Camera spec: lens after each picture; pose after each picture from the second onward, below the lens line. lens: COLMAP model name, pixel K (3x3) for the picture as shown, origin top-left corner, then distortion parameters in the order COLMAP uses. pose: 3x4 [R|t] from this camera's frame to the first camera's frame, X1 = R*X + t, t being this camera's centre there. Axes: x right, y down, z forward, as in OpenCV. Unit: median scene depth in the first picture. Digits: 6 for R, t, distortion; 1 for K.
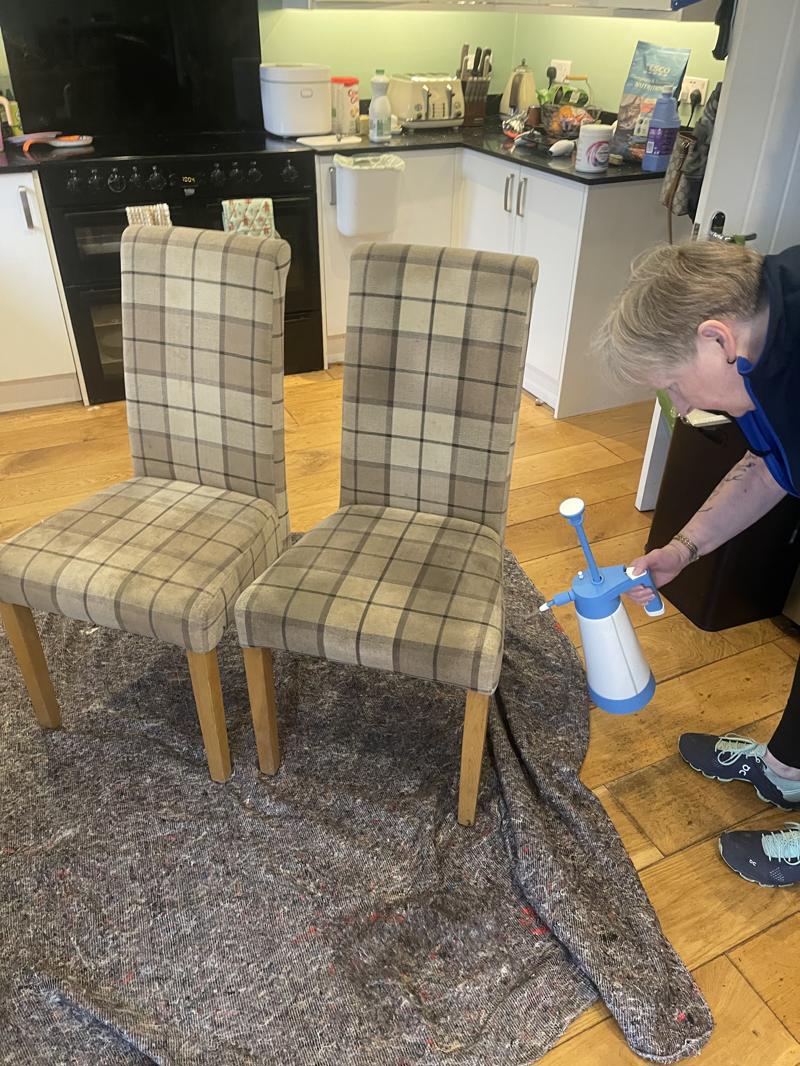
lens RADIAL K [[819.8, 0, 405.4], [0, 819.8, 522.8], [0, 0, 1]] dist [0.070593, -0.103943]
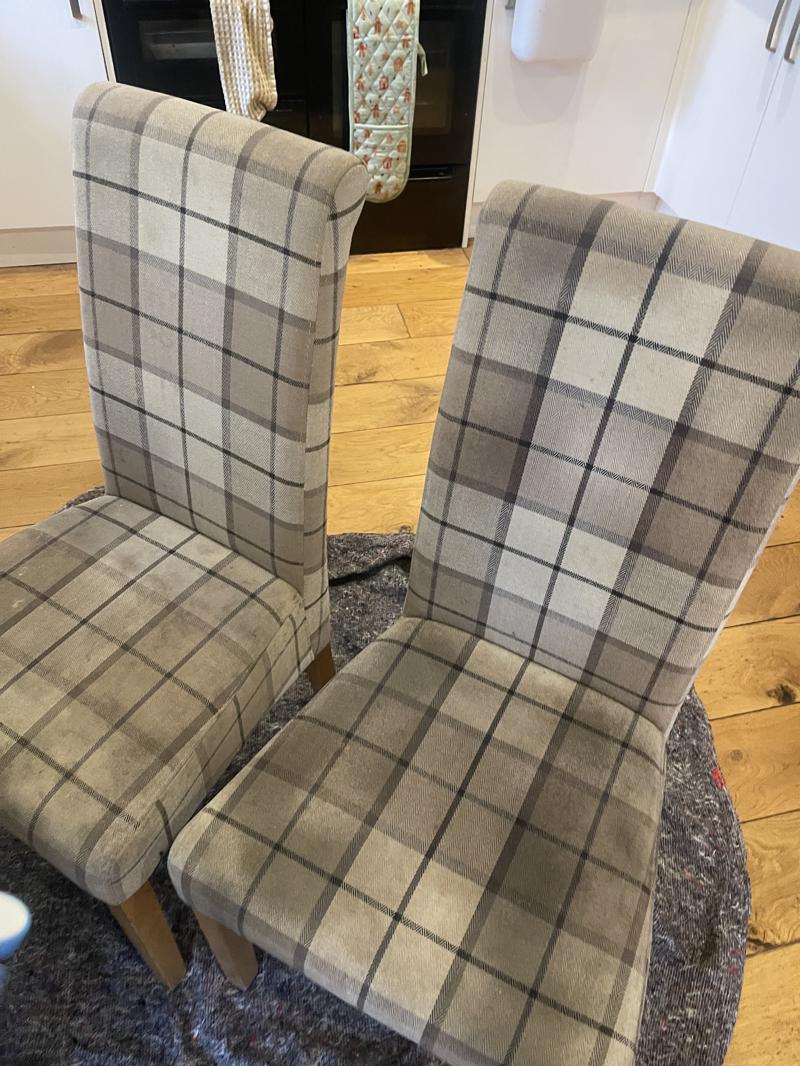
lens RADIAL K [[819.8, 0, 405.4], [0, 819.8, 522.8], [0, 0, 1]] dist [0.070593, -0.103943]
pose [[0.975321, 0.177705, -0.131033, -0.012098], [-0.143734, 0.961520, 0.234137, -0.244521], [0.167598, -0.209525, 0.963333, 0.464527]]
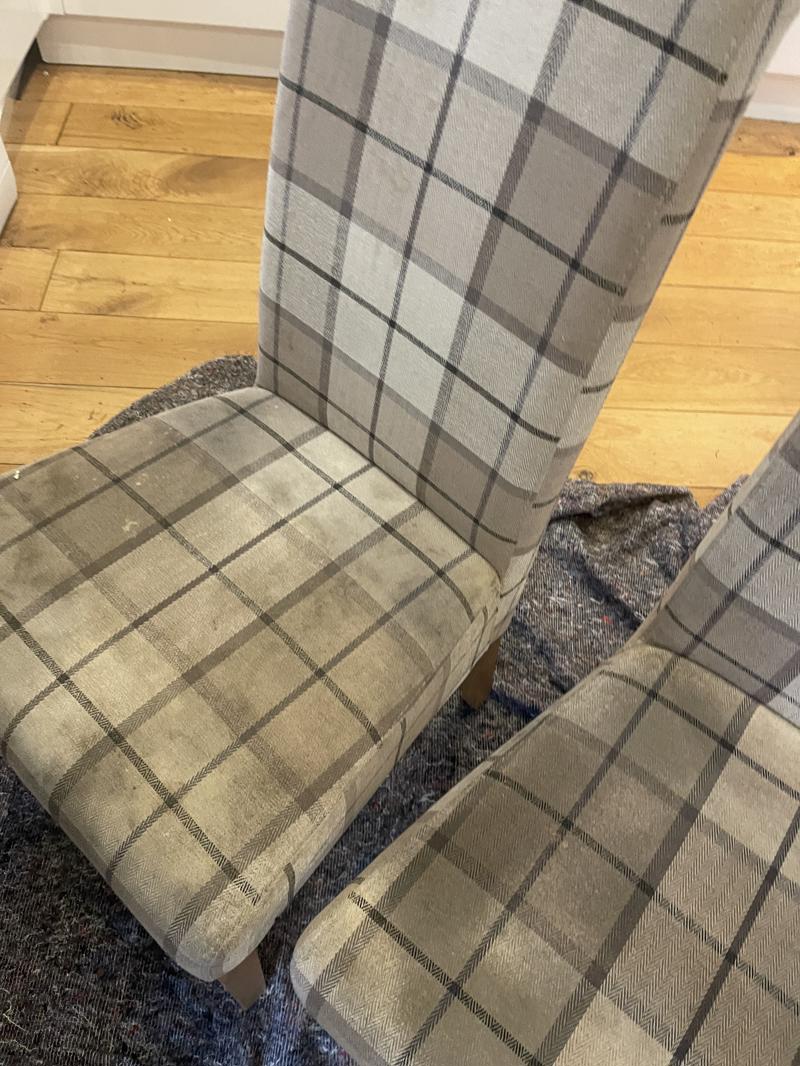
lens RADIAL K [[819.1, 0, 405.2], [0, 819.1, 535.3], [0, 0, 1]] dist [0.069286, -0.102410]
pose [[0.907330, 0.378997, -0.181970, -0.144957], [-0.287445, 0.875091, 0.389347, -0.213211], [0.306801, -0.300960, 0.902937, 0.638088]]
